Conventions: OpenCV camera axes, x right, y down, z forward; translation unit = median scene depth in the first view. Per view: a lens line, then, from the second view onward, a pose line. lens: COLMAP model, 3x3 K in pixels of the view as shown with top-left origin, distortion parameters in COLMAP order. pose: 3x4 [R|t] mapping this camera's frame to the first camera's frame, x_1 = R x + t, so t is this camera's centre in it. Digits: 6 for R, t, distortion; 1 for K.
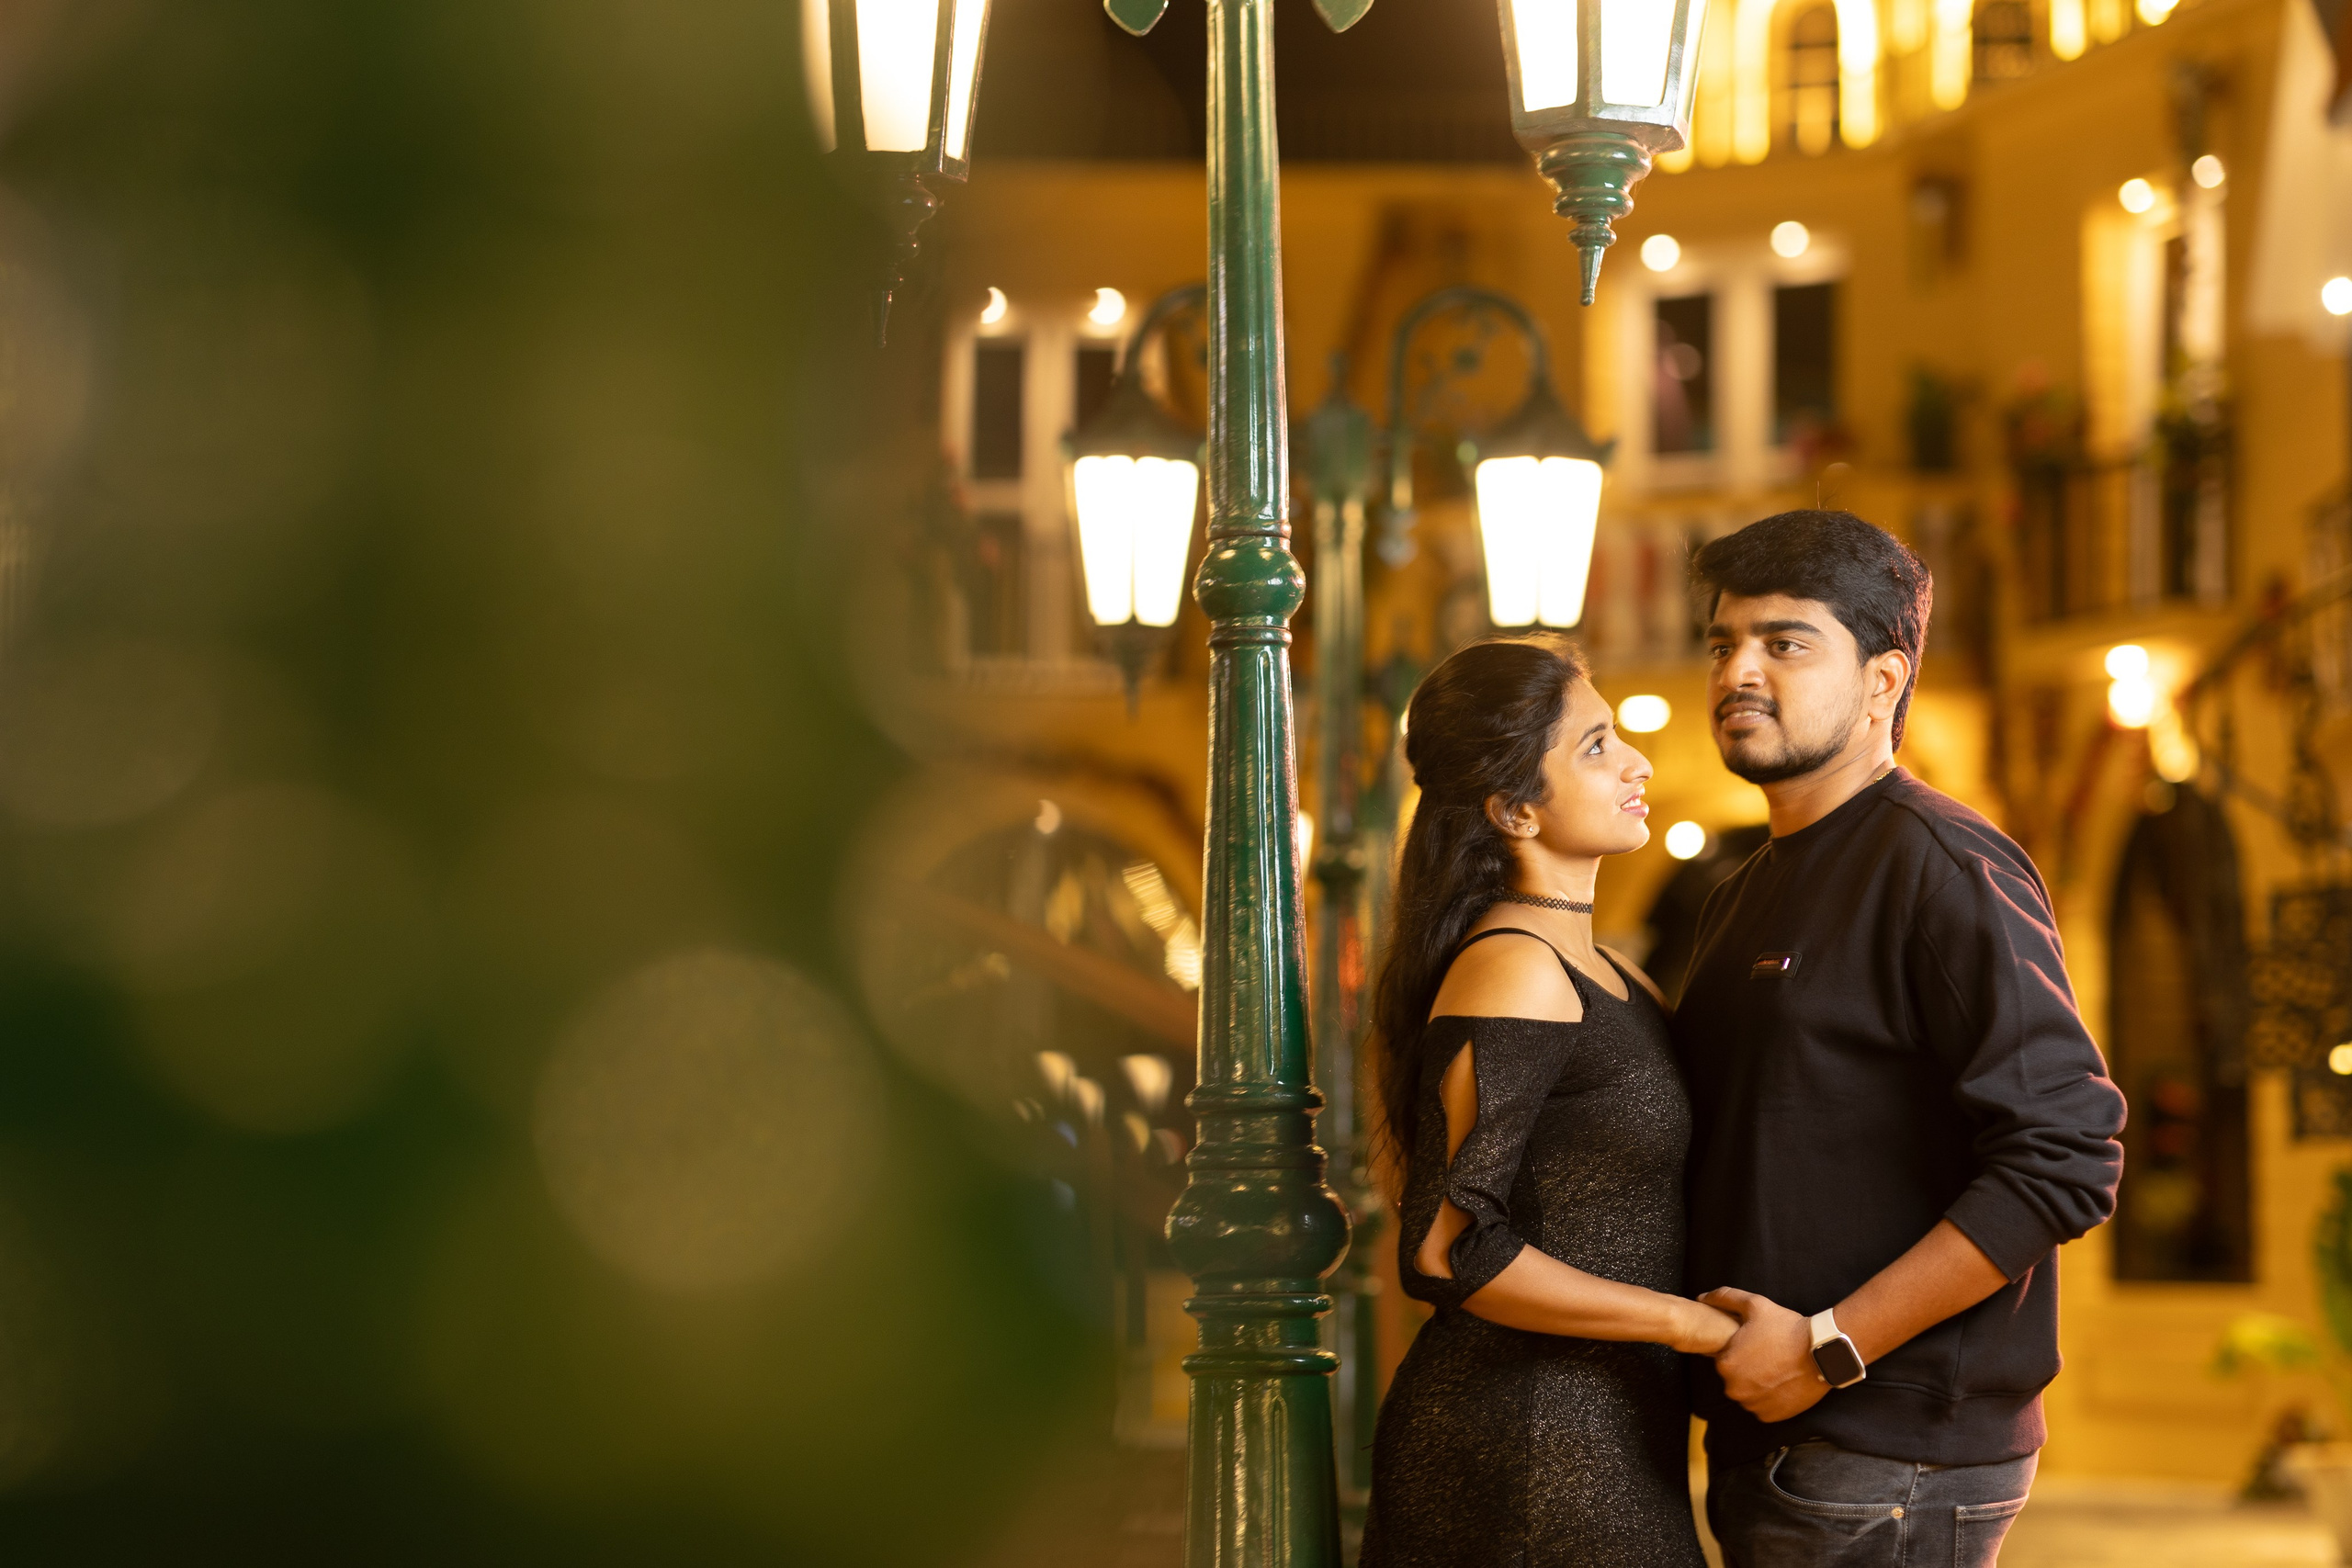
lens RADIAL K [[5620.2, 0, 1126.3], [0, 5620.2, 789.4], [0, 0, 1]] dist [0.040017, 0.622716]
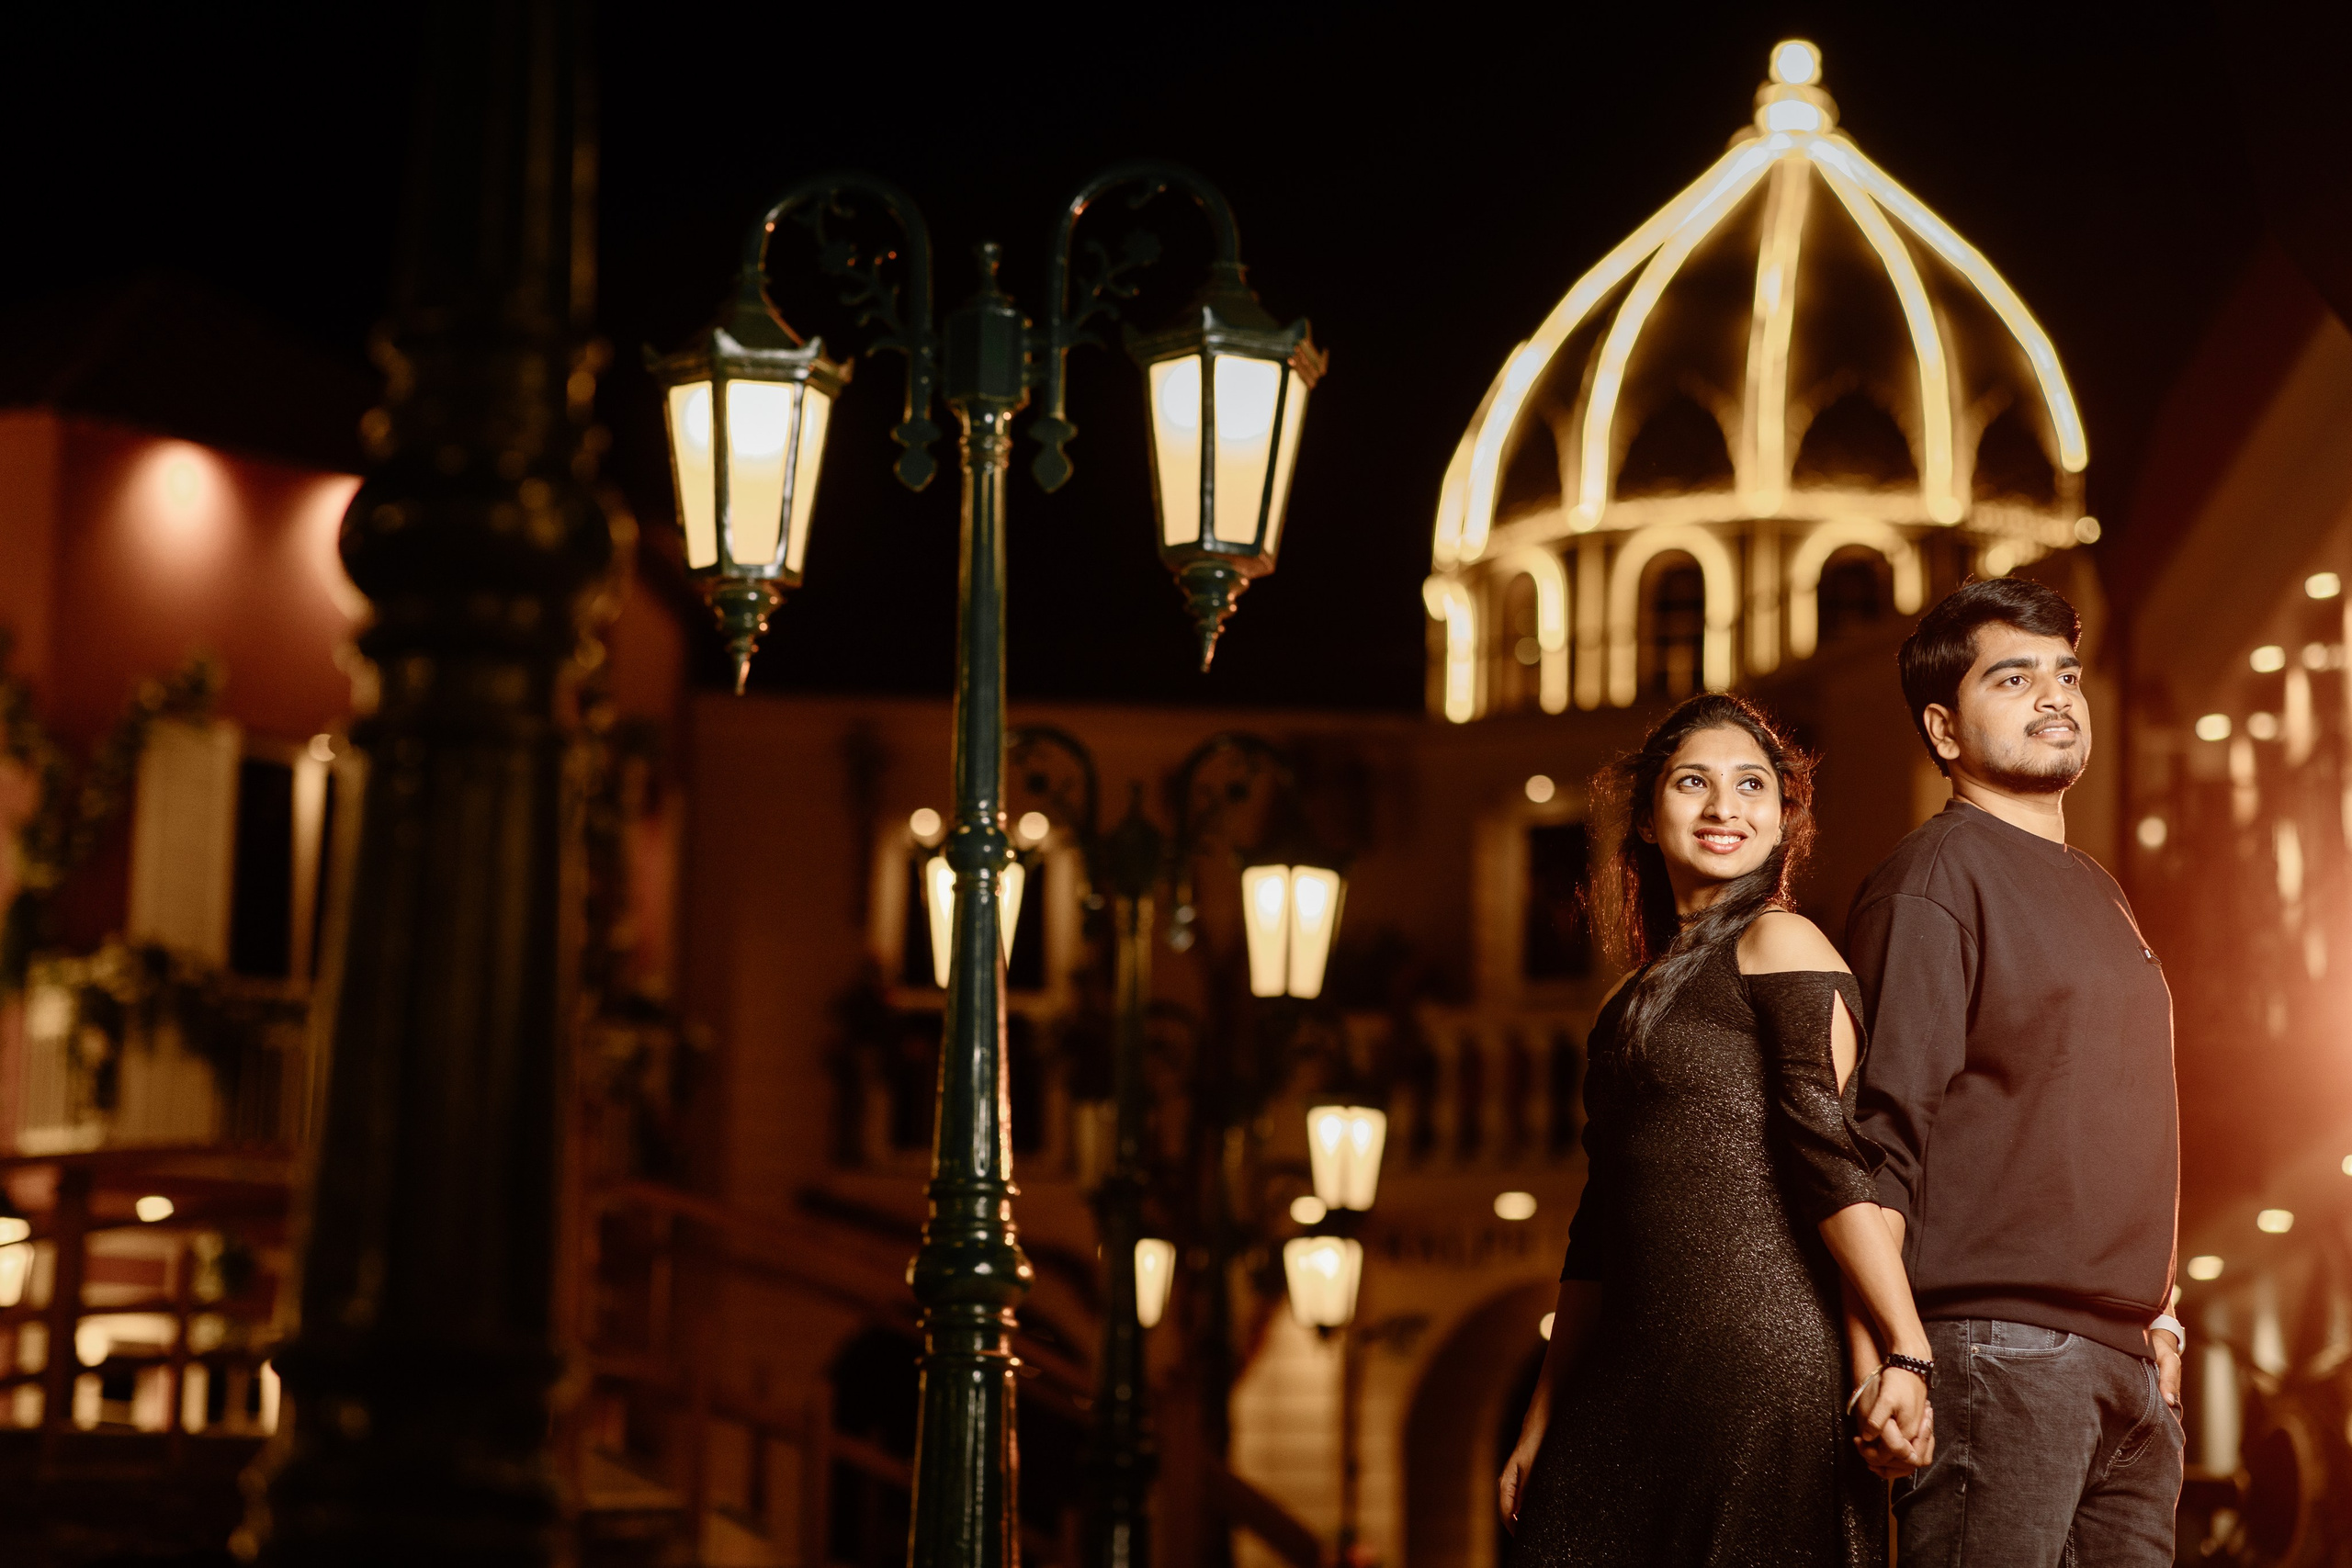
lens RADIAL K [[5620.2, 0, 1126.3], [0, 5620.2, 789.4], [0, 0, 1]] dist [0.040017, 0.622716]
pose [[0.999683, 0.024723, 0.004682, 0.029464], [-0.024125, 0.994608, -0.100865, 0.053289], [-0.007151, 0.100720, 0.994889, -0.272962]]
